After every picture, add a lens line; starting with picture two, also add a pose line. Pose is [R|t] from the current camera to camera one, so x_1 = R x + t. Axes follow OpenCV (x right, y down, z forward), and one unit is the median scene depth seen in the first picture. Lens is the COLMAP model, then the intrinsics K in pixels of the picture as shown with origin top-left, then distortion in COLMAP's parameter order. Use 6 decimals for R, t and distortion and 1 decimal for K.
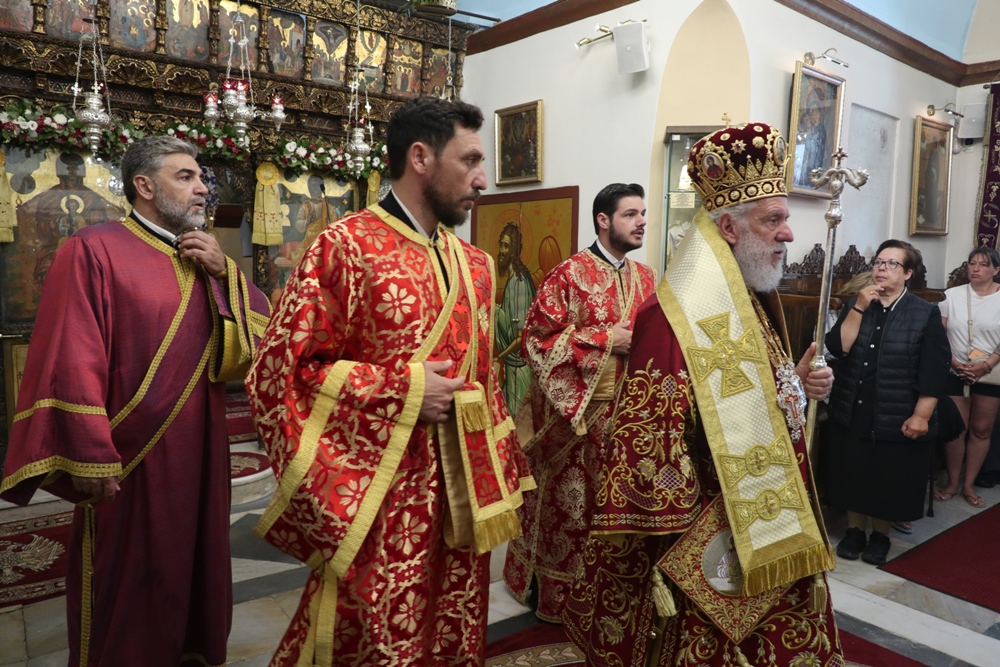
lens RADIAL K [[690.4, 0, 500.0], [0, 690.4, 333.5], [0, 0, 1]] dist [-0.004903, -0.000649]
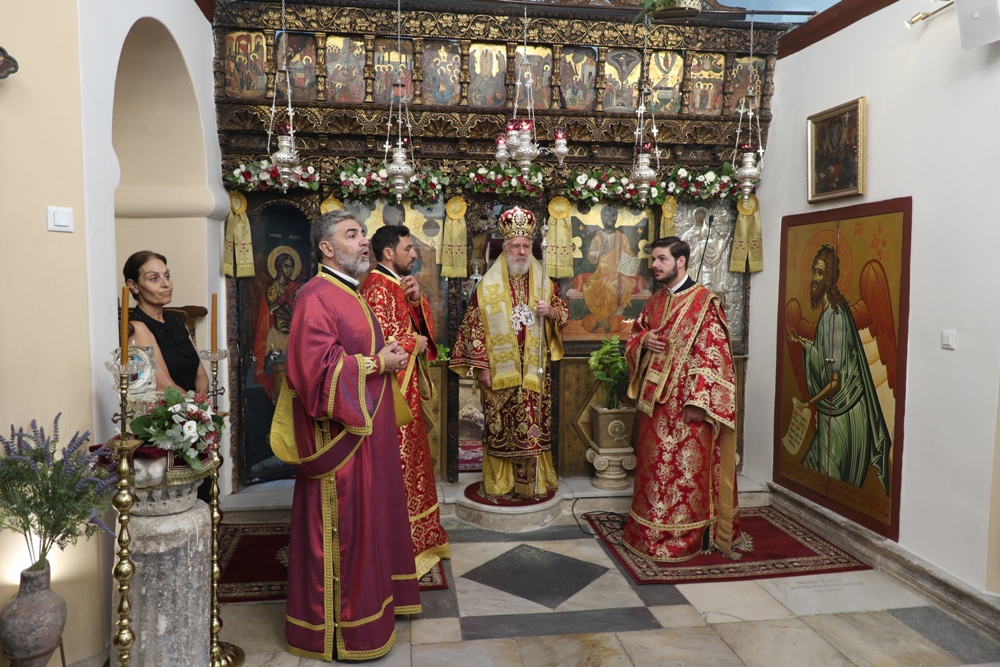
lens RADIAL K [[690.4, 0, 500.0], [0, 690.4, 333.5], [0, 0, 1]] dist [-0.004903, -0.000649]
pose [[0.881014, 0.017514, -0.472767, 0.069834], [-0.034465, 0.999035, -0.027216, -0.016242], [0.471834, 0.040271, 0.880767, 0.072957]]
